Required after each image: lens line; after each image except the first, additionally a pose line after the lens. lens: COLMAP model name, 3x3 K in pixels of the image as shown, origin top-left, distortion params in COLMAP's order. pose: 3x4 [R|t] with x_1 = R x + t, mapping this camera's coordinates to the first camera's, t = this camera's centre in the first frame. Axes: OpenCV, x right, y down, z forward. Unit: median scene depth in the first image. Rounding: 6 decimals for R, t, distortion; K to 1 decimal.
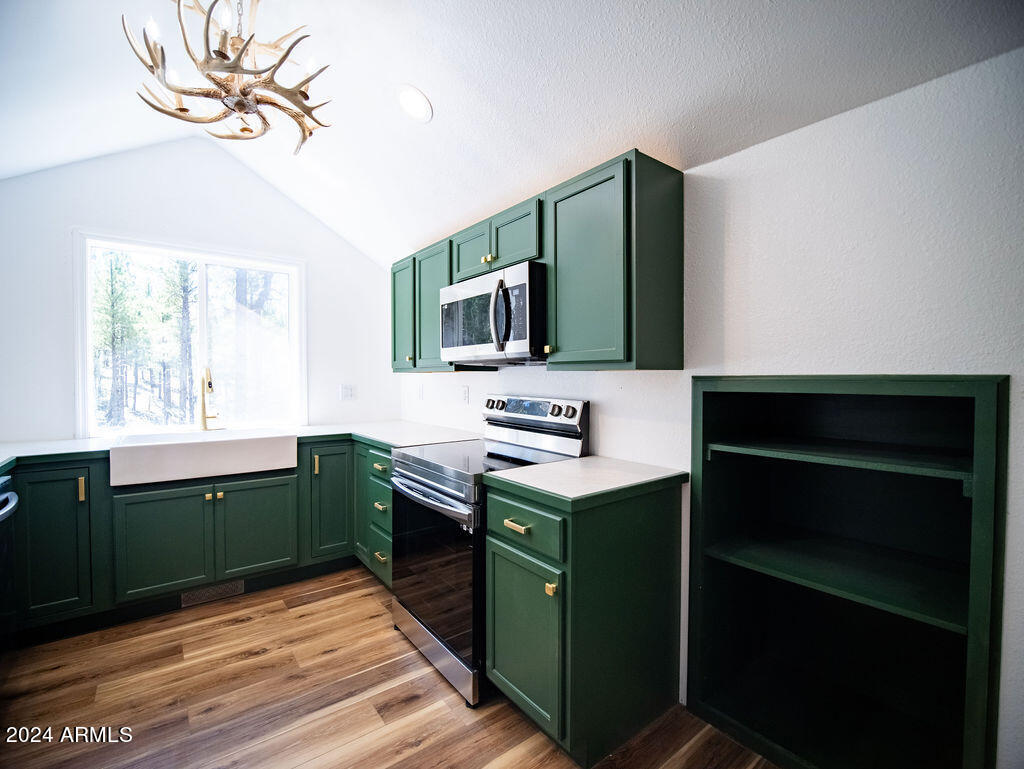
lens RADIAL K [[460.1, 0, 510.1], [0, 460.1, 382.3], [0, 0, 1]] dist [-0.020721, -0.000830]
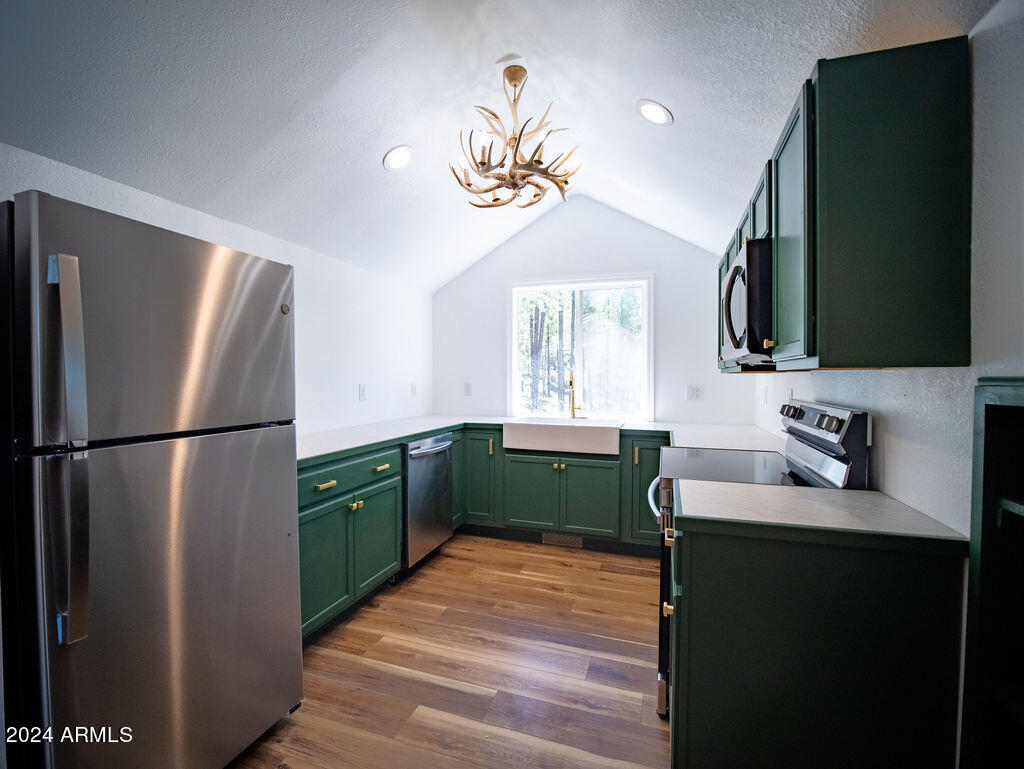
lens RADIAL K [[460.1, 0, 507.4], [0, 460.1, 380.9], [0, 0, 1]] dist [-0.020721, -0.000830]
pose [[0.546193, 0.009147, -0.837609, 0.441691], [-0.013770, 0.999903, 0.001940, -0.001500], [0.837546, 0.010475, 0.546266, 0.150874]]
